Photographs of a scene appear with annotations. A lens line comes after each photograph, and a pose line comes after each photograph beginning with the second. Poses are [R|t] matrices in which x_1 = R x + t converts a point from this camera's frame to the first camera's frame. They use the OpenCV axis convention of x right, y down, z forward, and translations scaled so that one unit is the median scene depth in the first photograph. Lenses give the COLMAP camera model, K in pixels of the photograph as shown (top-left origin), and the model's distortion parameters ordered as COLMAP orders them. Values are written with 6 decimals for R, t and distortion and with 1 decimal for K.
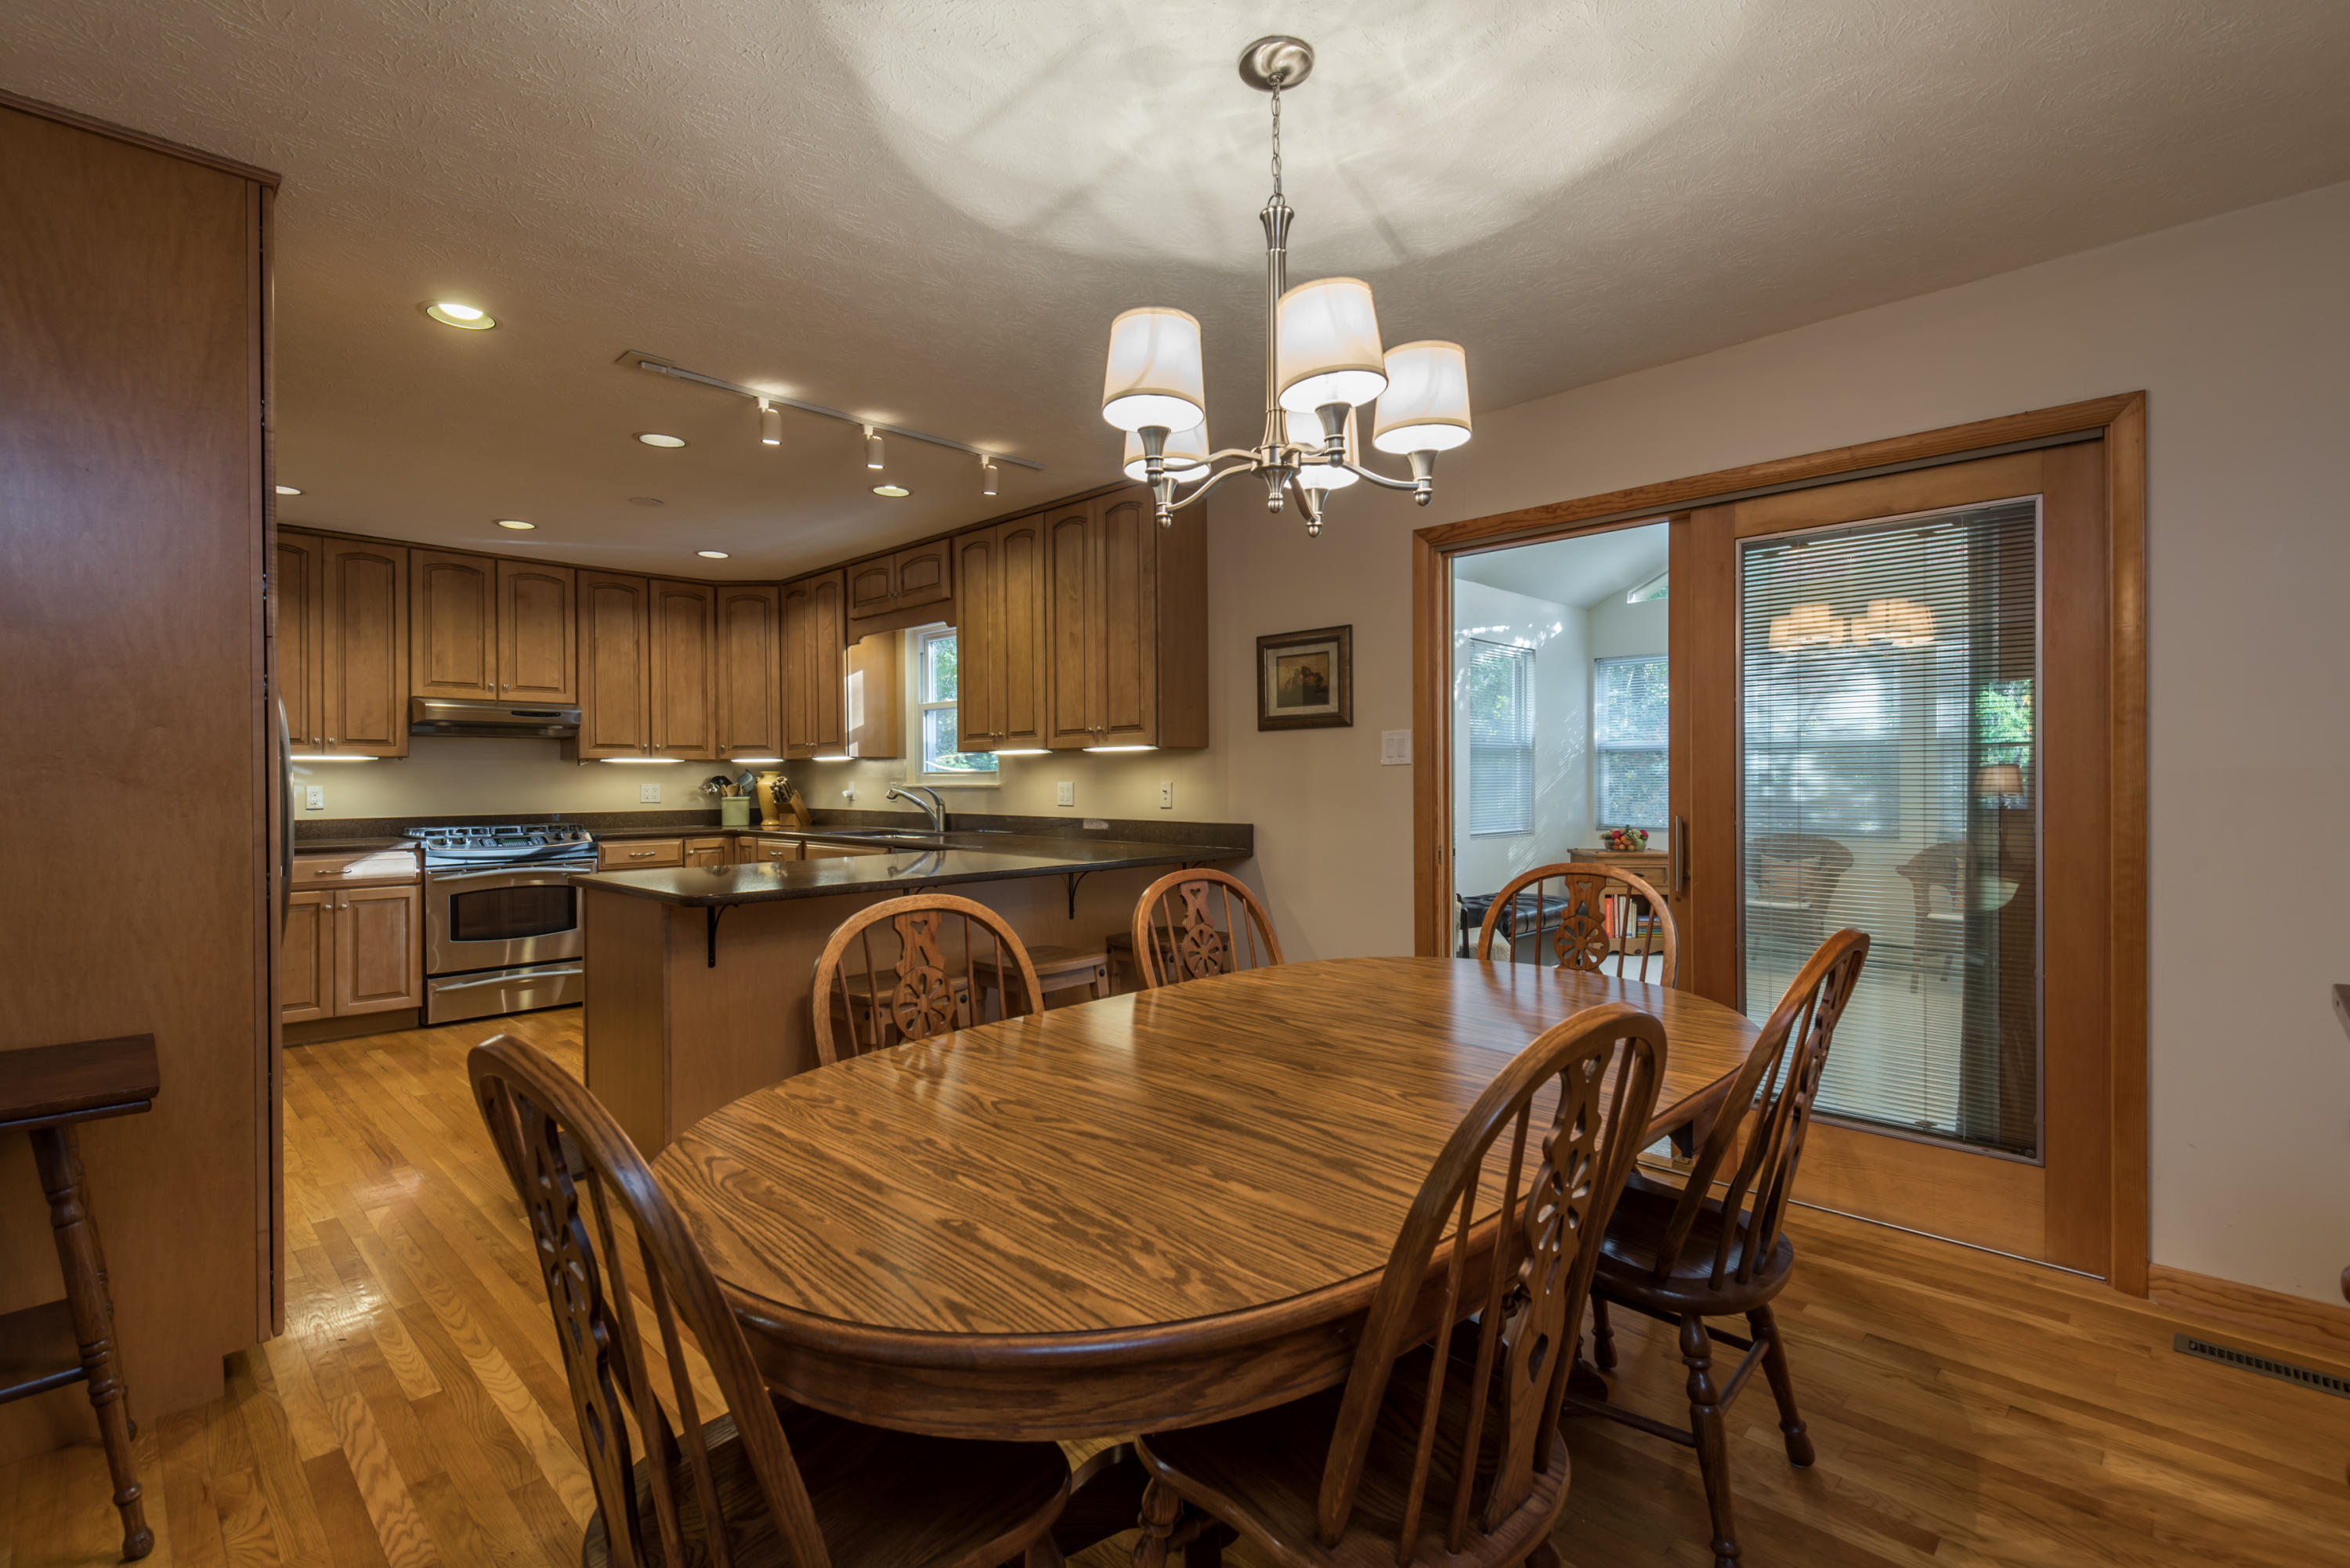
lens RADIAL K [[1075.1, 0, 1186.3], [0, 1075.1, 790.7], [0, 0, 1]] dist [0.025110, -0.011456]
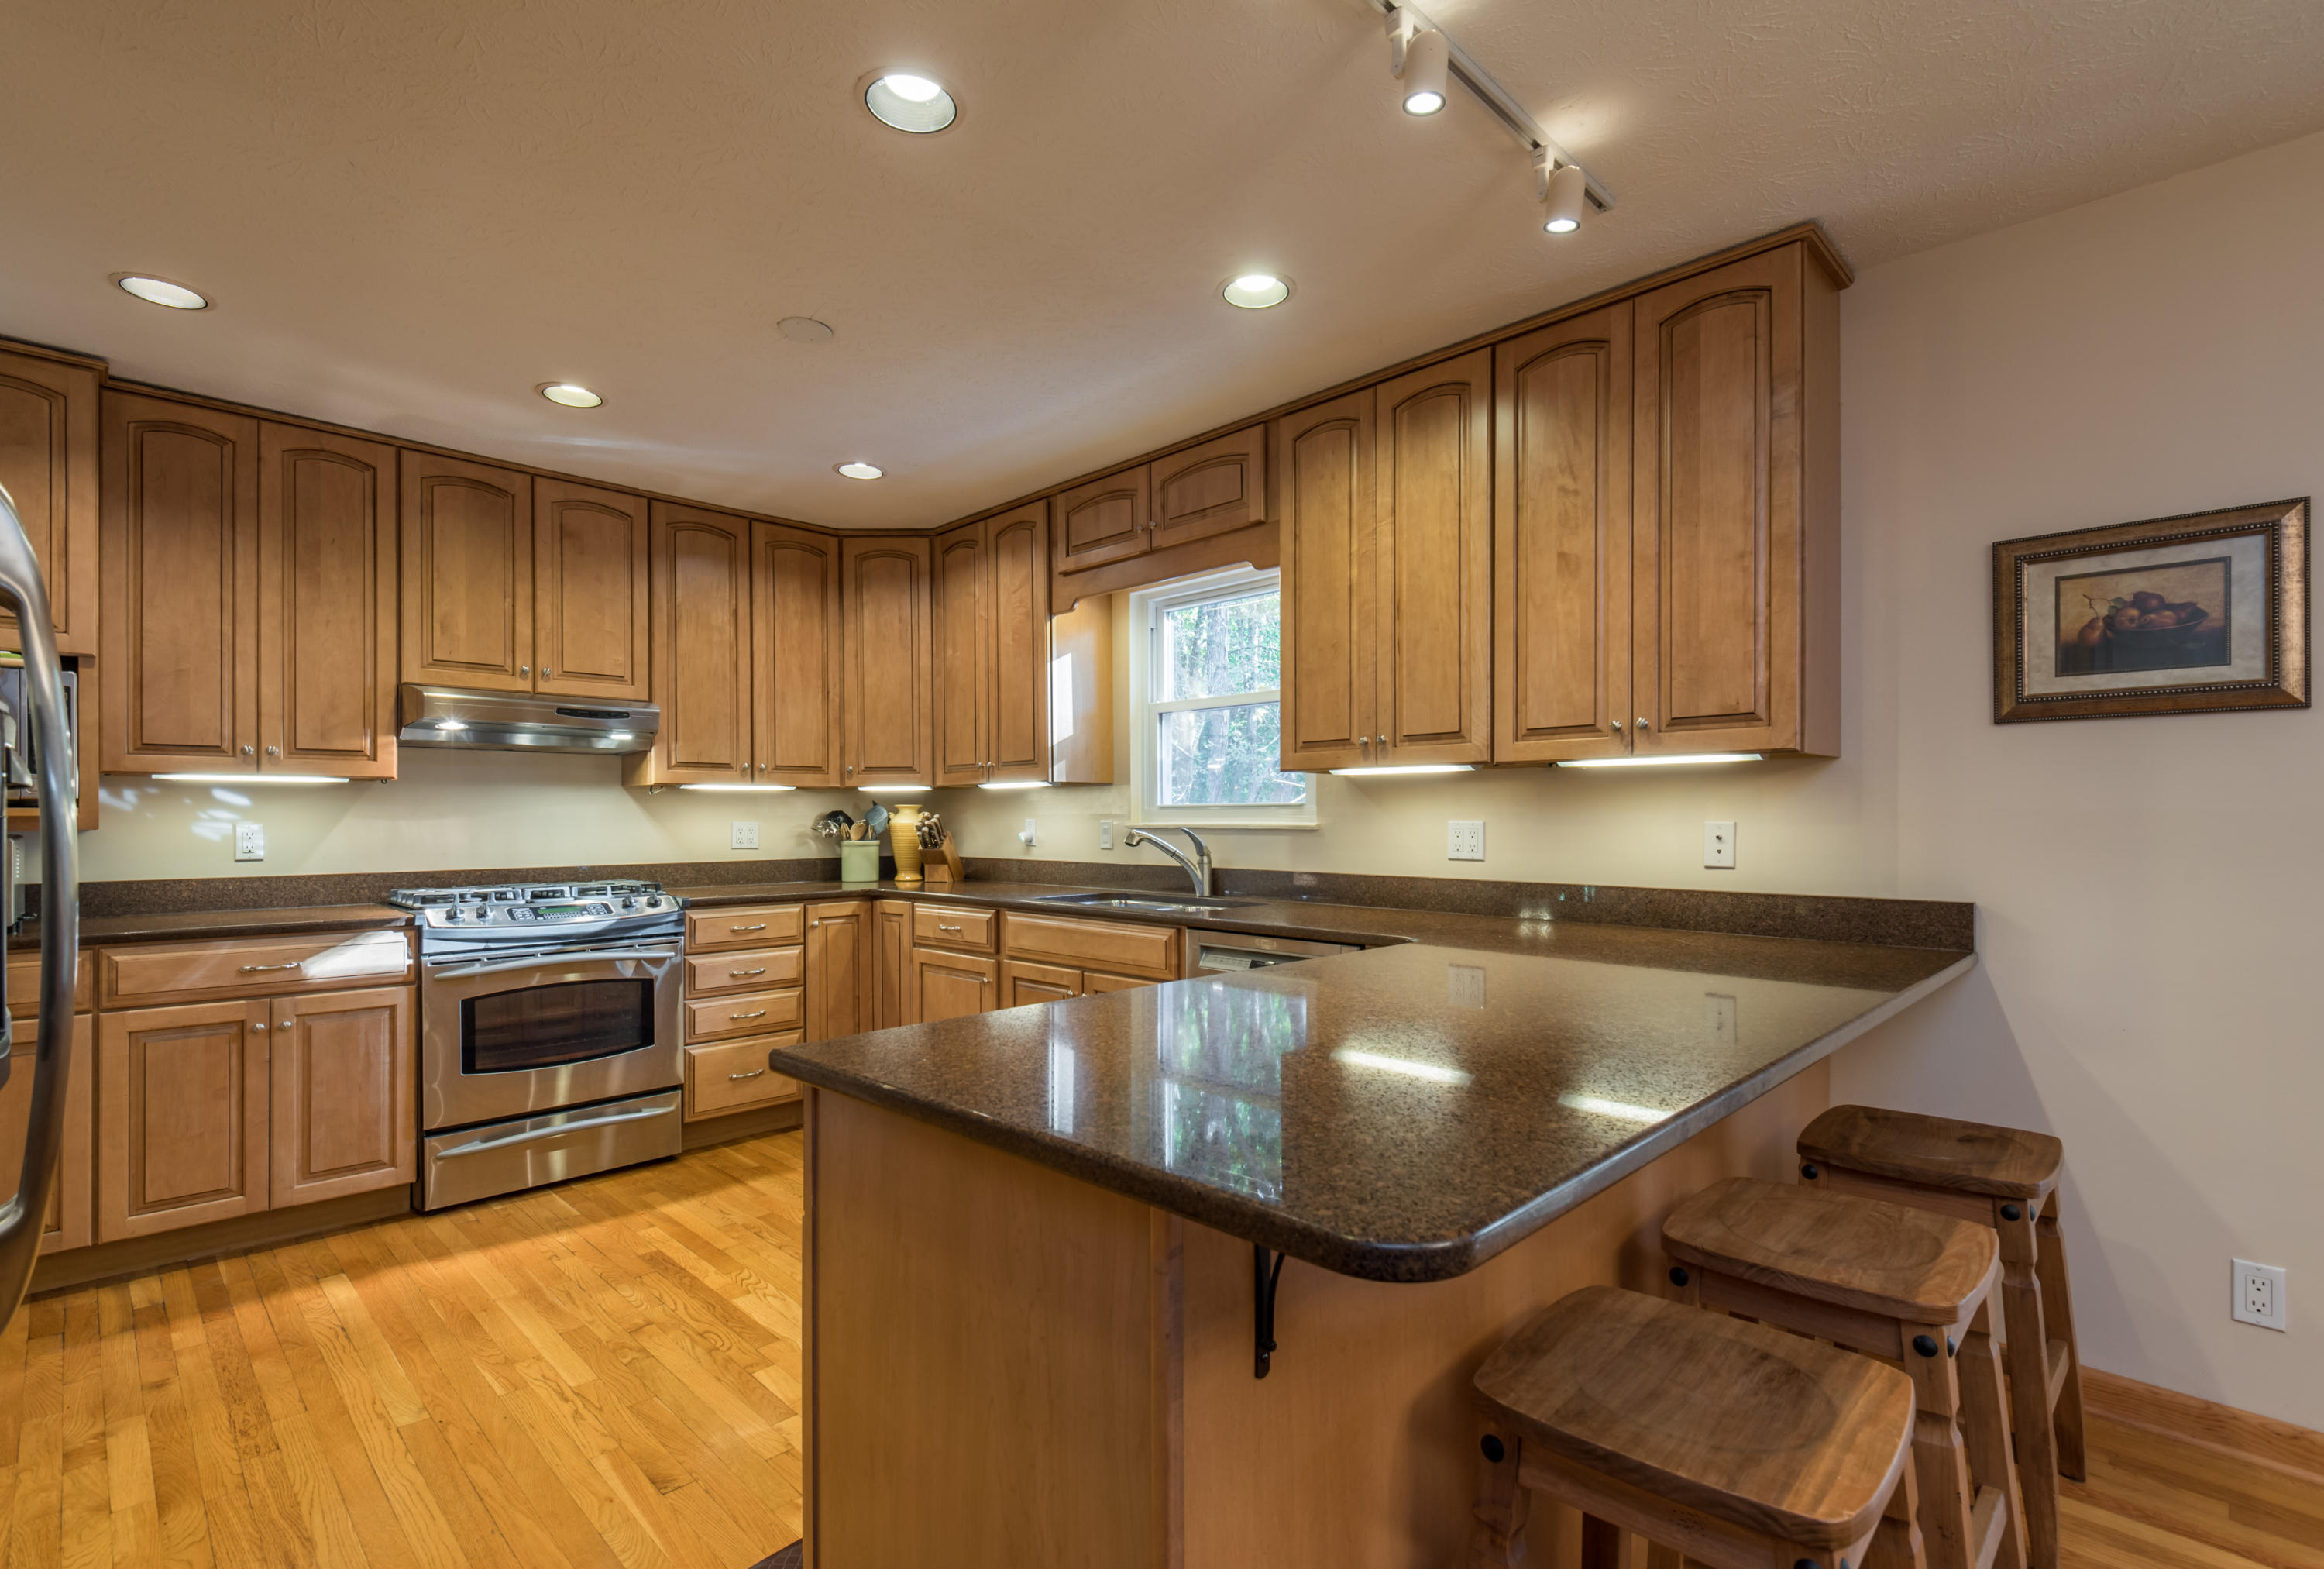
lens RADIAL K [[1063.4, 0, 1164.9], [0, 1063.4, 826.9], [0, 0, 1]] dist [0.025110, -0.011456]
pose [[0.999921, 0.002981, -0.012192, -0.262154], [-0.003005, 0.999994, -0.001928, -0.002922], [0.012186, 0.001964, 0.999924, 0.381262]]
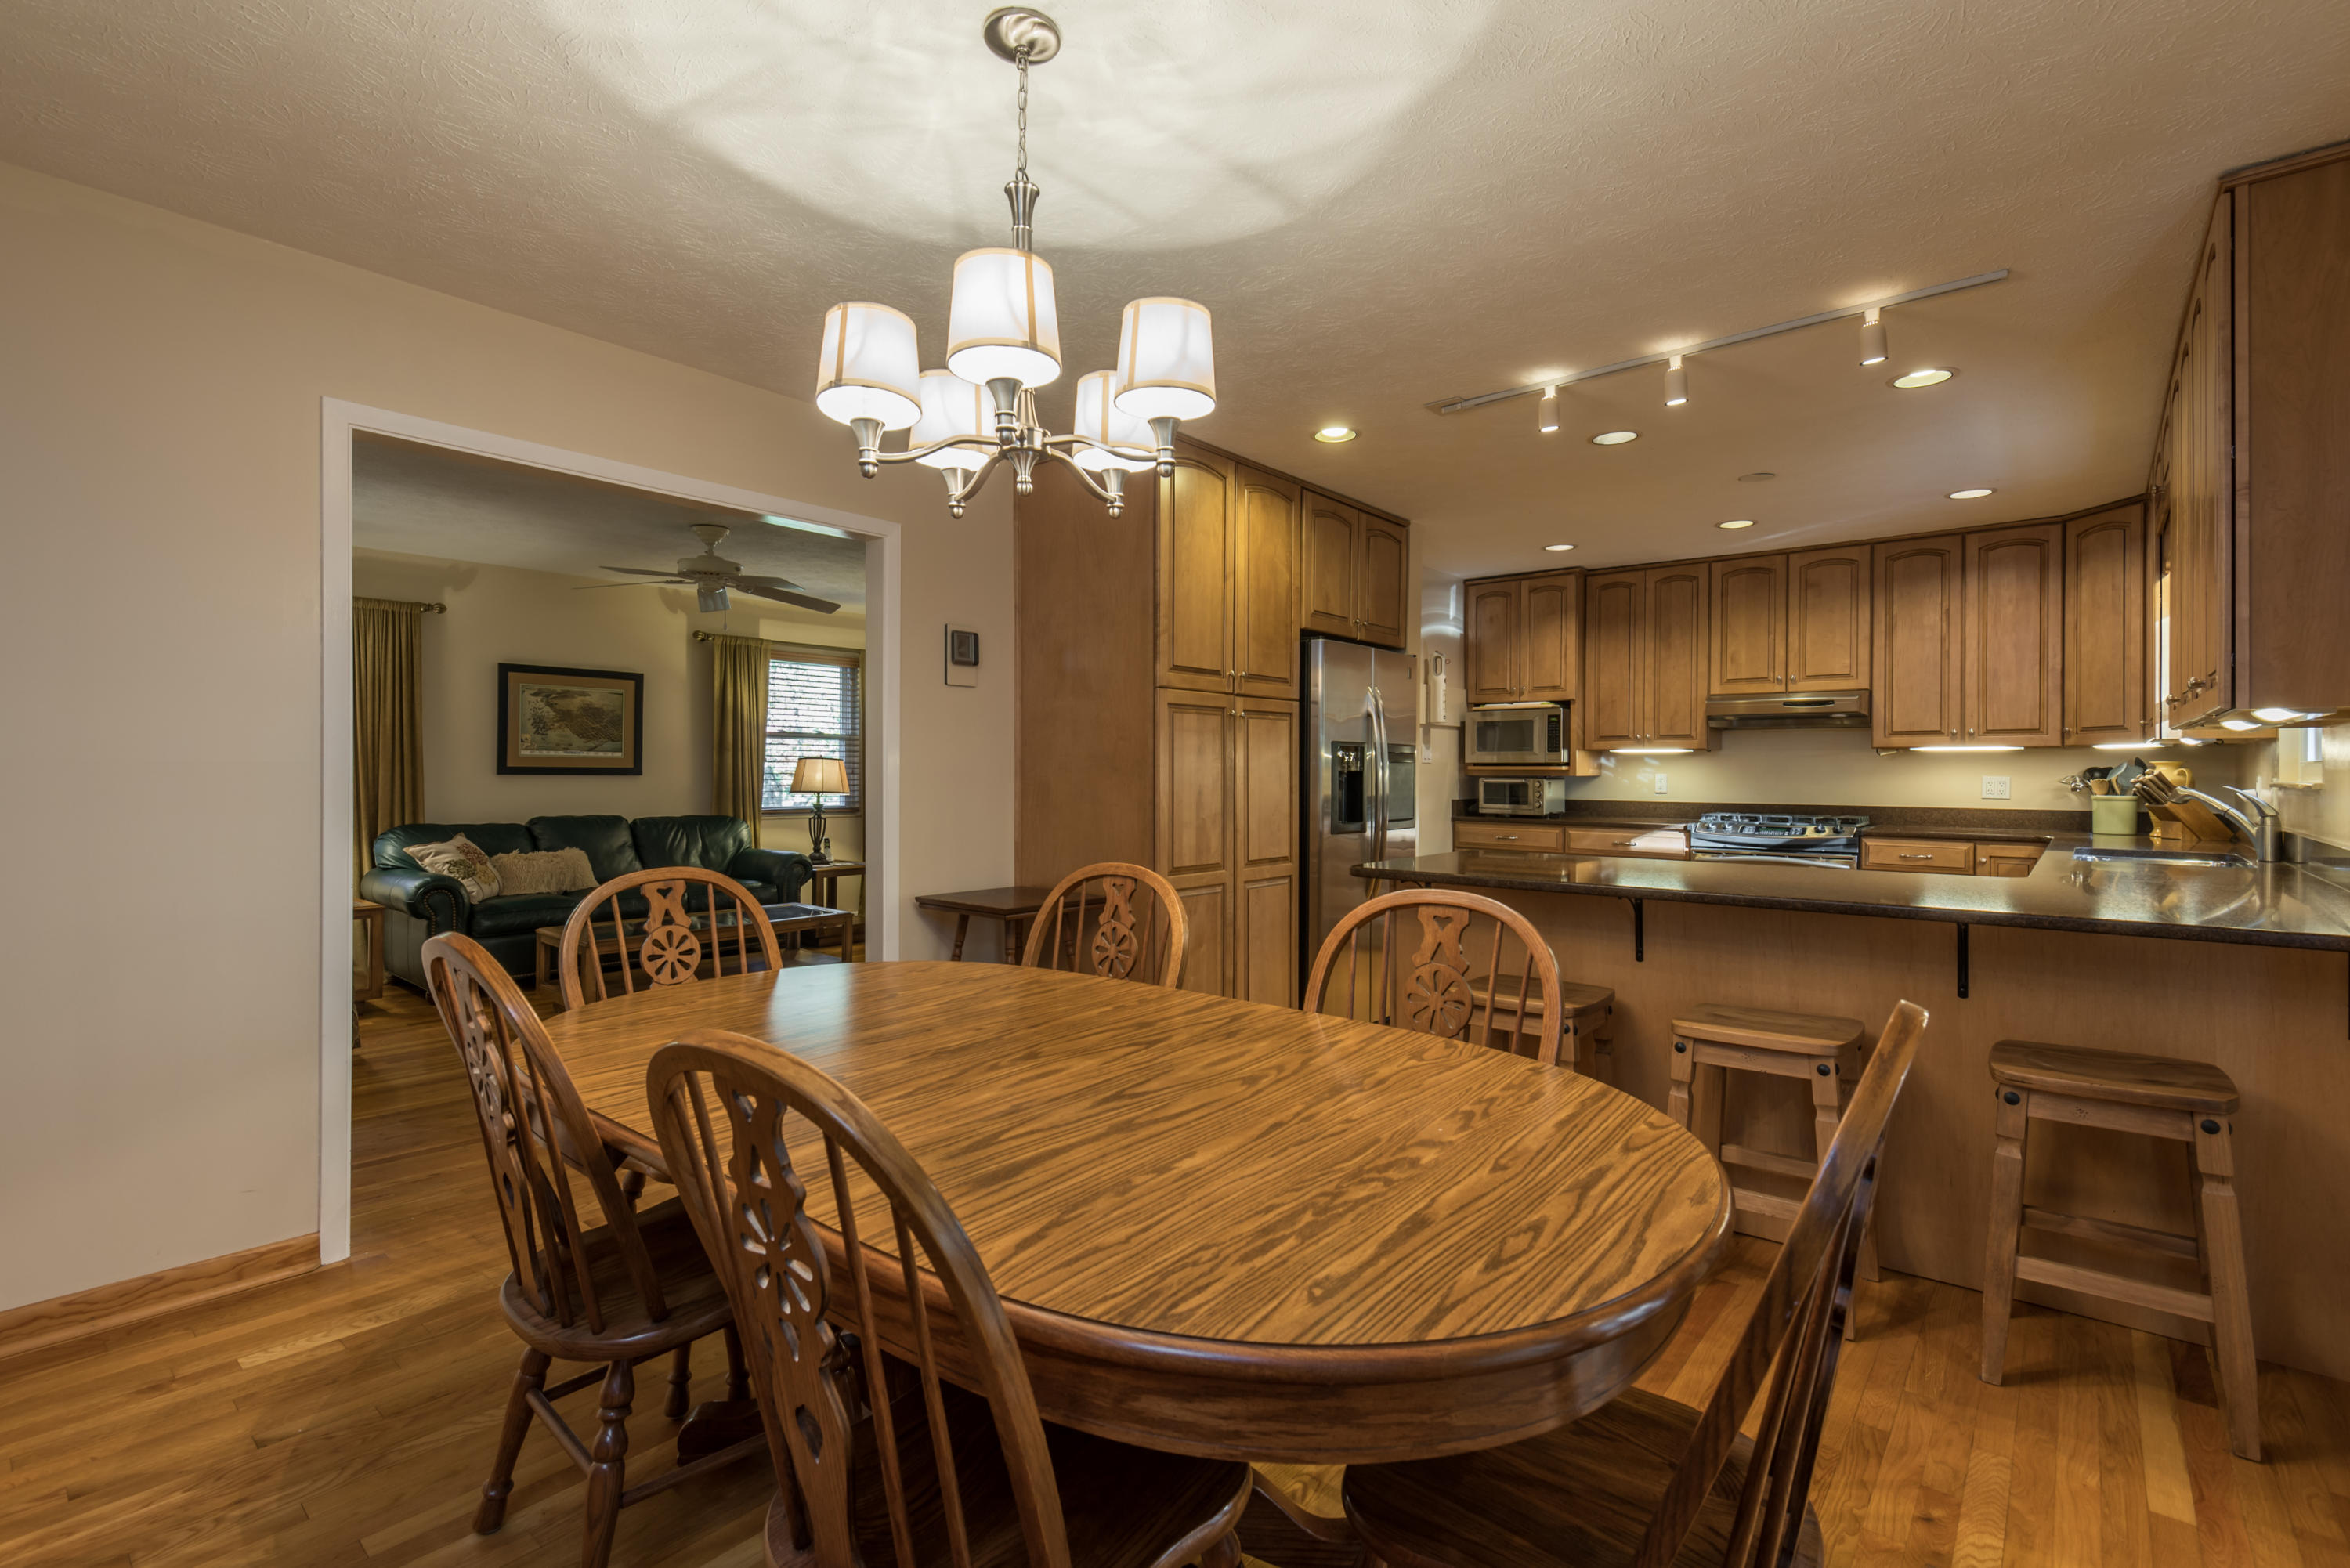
lens RADIAL K [[1075.1, 0, 1159.8], [0, 1075.1, 767.8], [0, 0, 1]] dist [0.025110, -0.011456]
pose [[0.063326, 0.003472, -0.997987, 0.365757], [-0.016934, 0.999854, 0.002404, -0.004794], [0.997849, 0.016748, 0.063376, 0.366421]]
